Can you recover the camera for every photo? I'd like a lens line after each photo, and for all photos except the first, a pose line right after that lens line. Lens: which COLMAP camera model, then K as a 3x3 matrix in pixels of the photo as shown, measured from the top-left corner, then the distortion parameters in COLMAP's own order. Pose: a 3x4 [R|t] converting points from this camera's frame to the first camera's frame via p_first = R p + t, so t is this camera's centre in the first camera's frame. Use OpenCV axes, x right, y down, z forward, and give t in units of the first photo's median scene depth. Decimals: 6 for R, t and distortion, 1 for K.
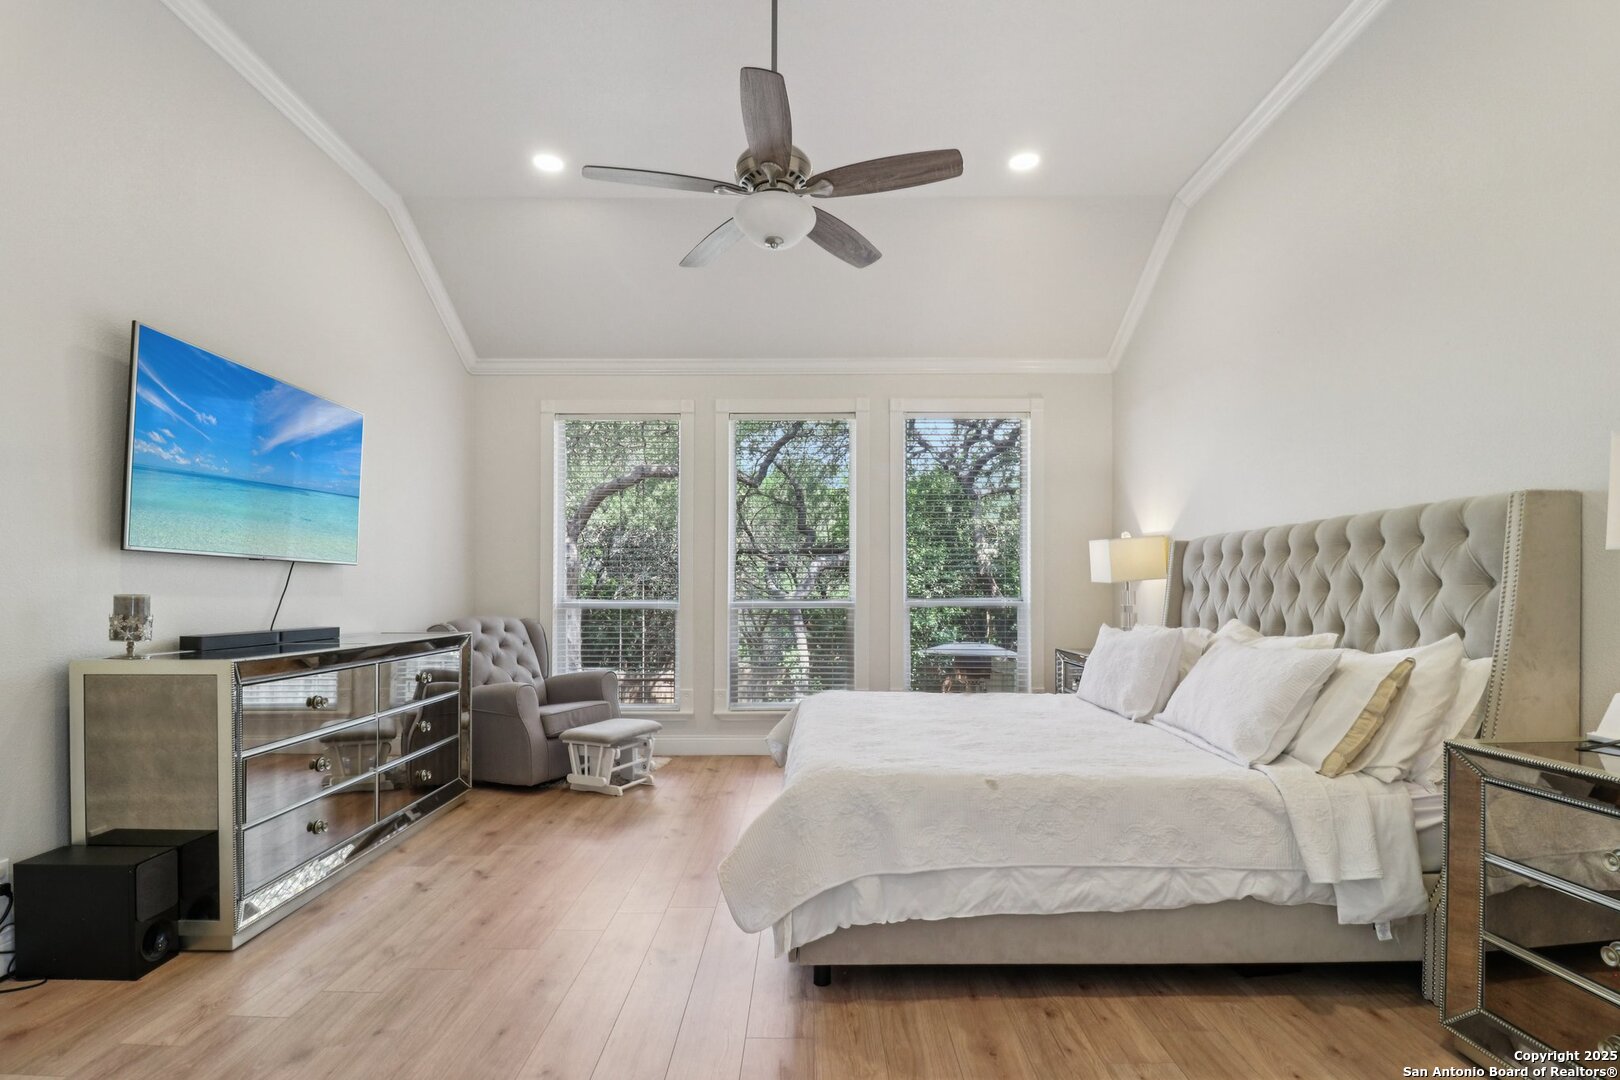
lens RADIAL K [[779.0, 0, 811.9], [0, 779.0, 591.0], [0, 0, 1]] dist [-0.022834, -0.000809]
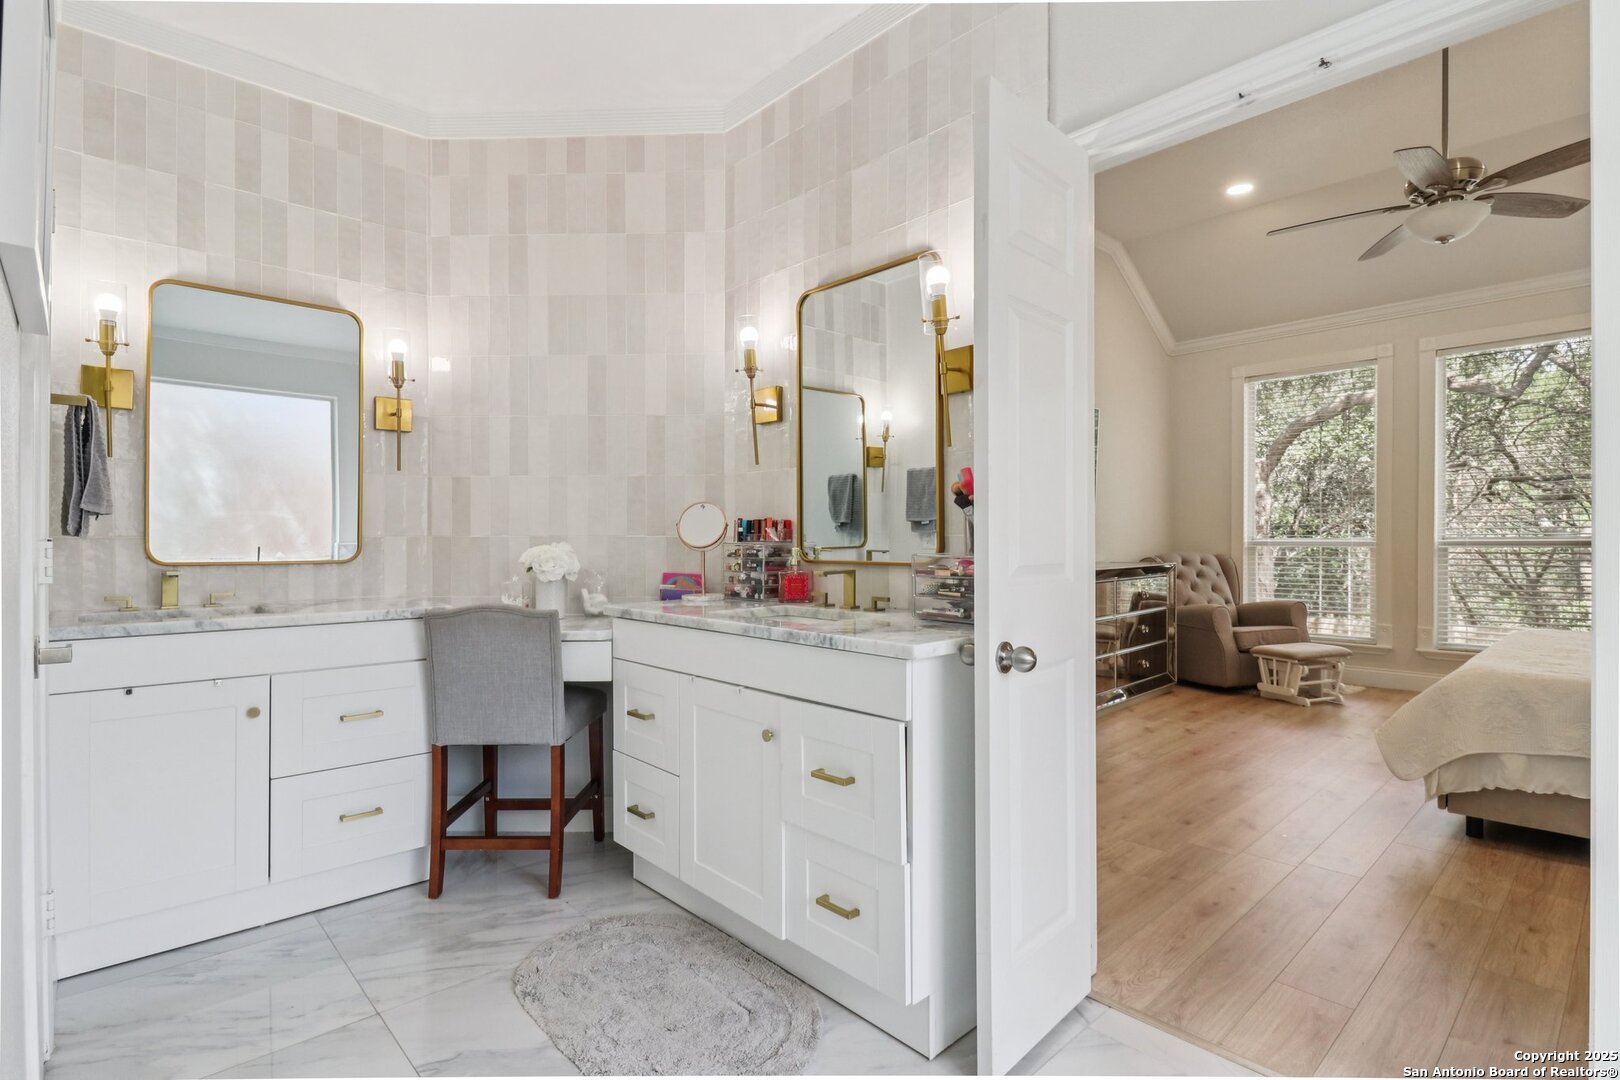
lens RADIAL K [[804.5, 0, 810.0], [0, 804.5, 540.0], [0, 0, 1]] dist [0.024530, -0.015098]
pose [[0.688315, 0.001132, -0.725411, 0.118642], [0.007433, 0.999935, 0.008613, -0.001628], [0.725374, -0.011321, 0.688262, -0.367726]]
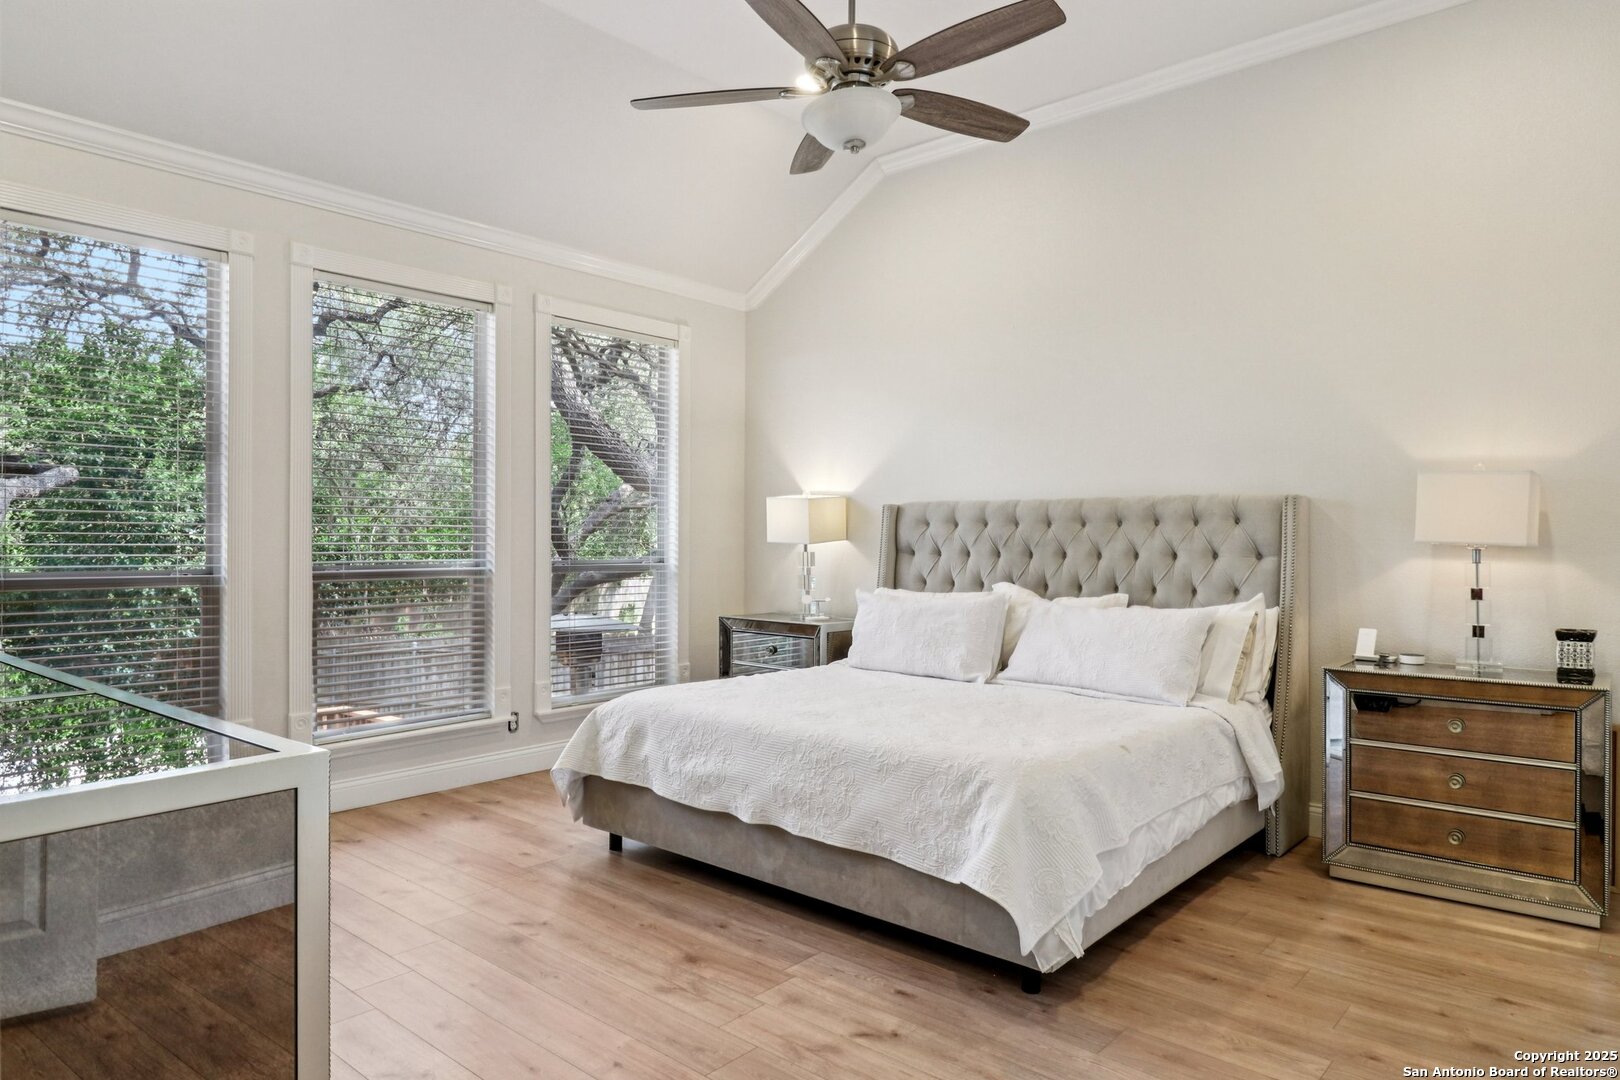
lens RADIAL K [[994.4, 0, 810.0], [0, 994.4, 540.0], [0, 0, 1]] dist [0.000890, -0.001026]
pose [[0.656372, 0.001737, 0.754435, -0.553002], [-0.008823, 0.999947, 0.005374, -0.022820], [-0.754386, -0.010184, 0.656353, 0.214052]]
